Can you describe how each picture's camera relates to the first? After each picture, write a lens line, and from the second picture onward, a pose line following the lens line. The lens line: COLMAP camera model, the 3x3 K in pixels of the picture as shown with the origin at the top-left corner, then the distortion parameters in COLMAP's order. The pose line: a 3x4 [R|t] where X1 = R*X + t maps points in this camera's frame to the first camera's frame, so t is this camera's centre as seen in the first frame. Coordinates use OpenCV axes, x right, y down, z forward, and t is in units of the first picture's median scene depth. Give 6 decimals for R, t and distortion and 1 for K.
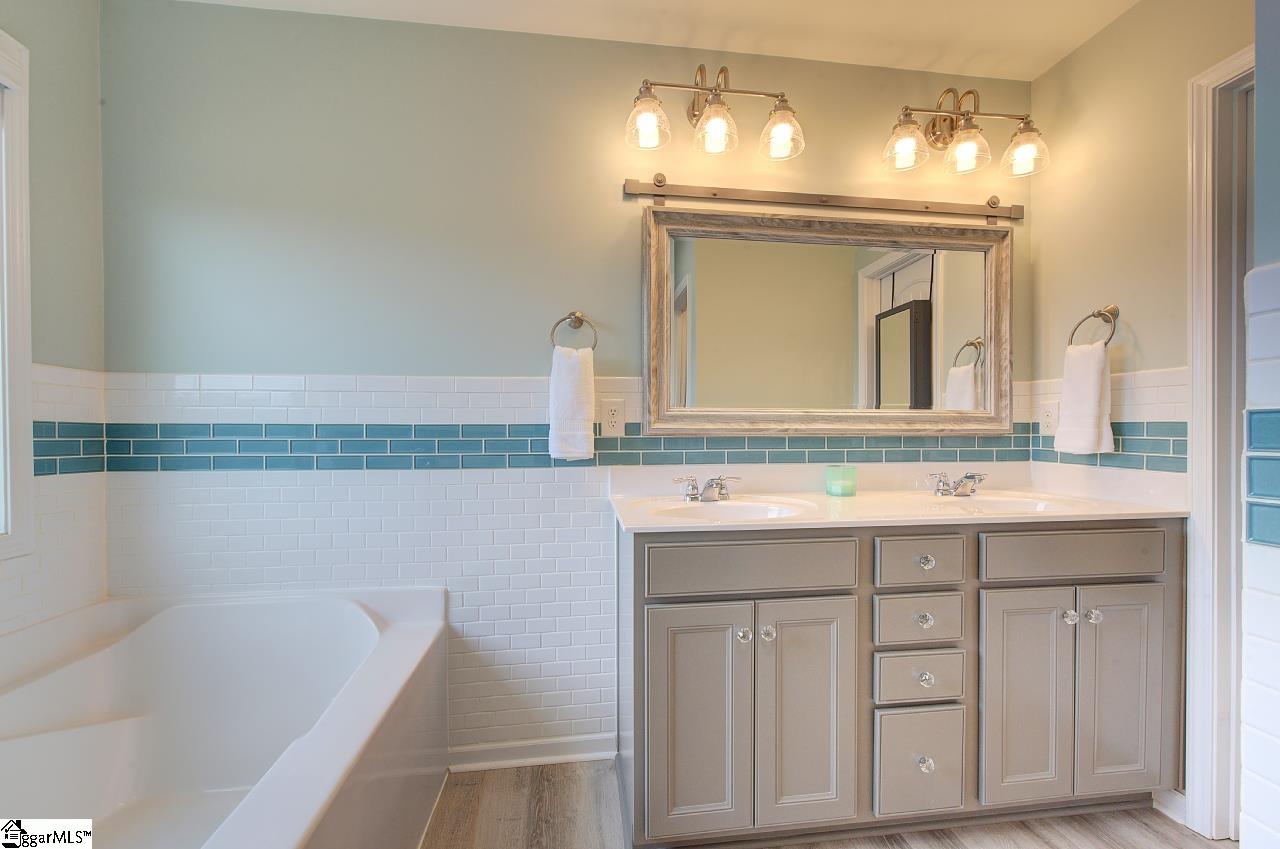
lens RADIAL K [[545.8, 0, 637.3], [0, 545.8, 429.2], [0, 0, 1]] dist [-0.002989, 0.000410]
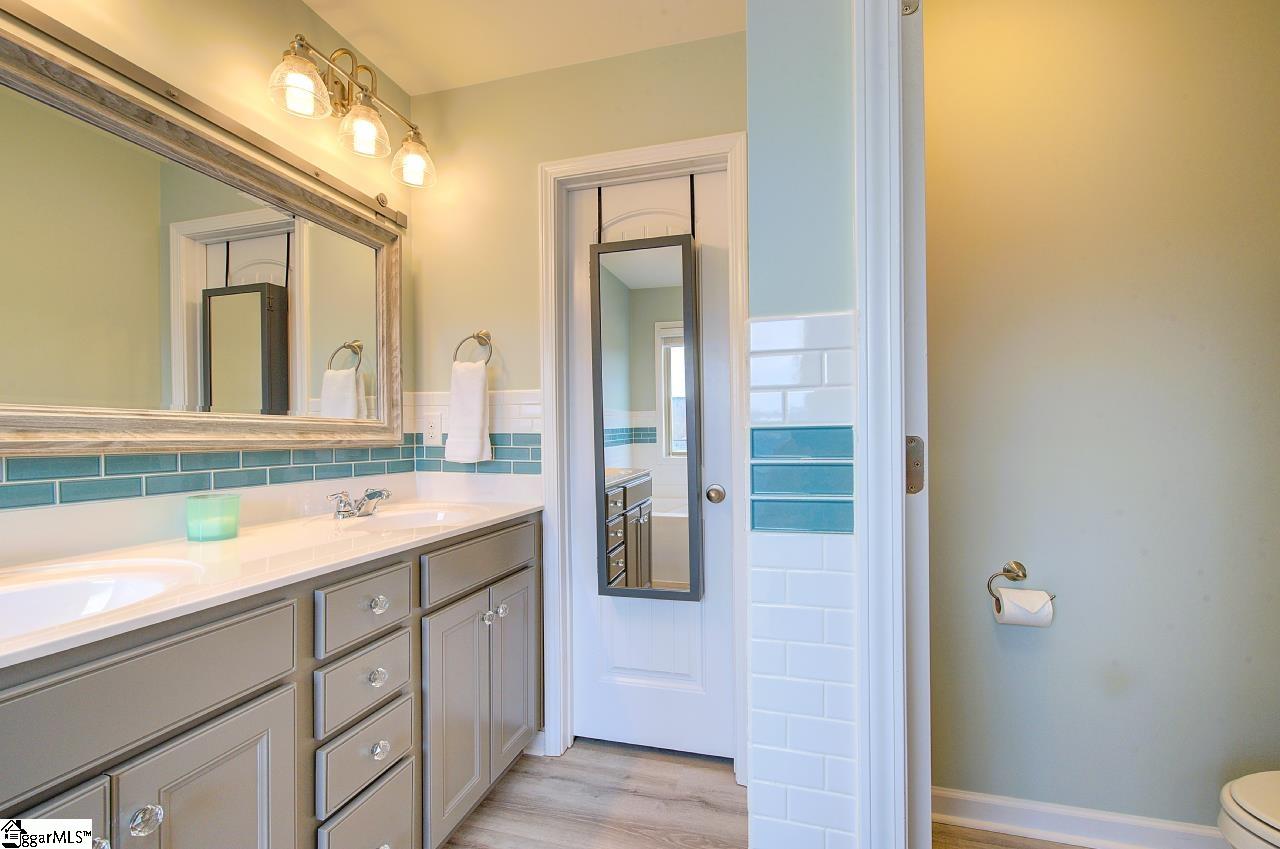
lens RADIAL K [[545.8, 0, 646.3], [0, 545.8, 435.3], [0, 0, 1]] dist [-0.002989, 0.000410]
pose [[0.376681, 0.000878, 0.926343, -0.052328], [0.002952, 0.999993, -0.002149, -0.004778], [-0.926338, 0.003544, 0.376676, 0.233789]]
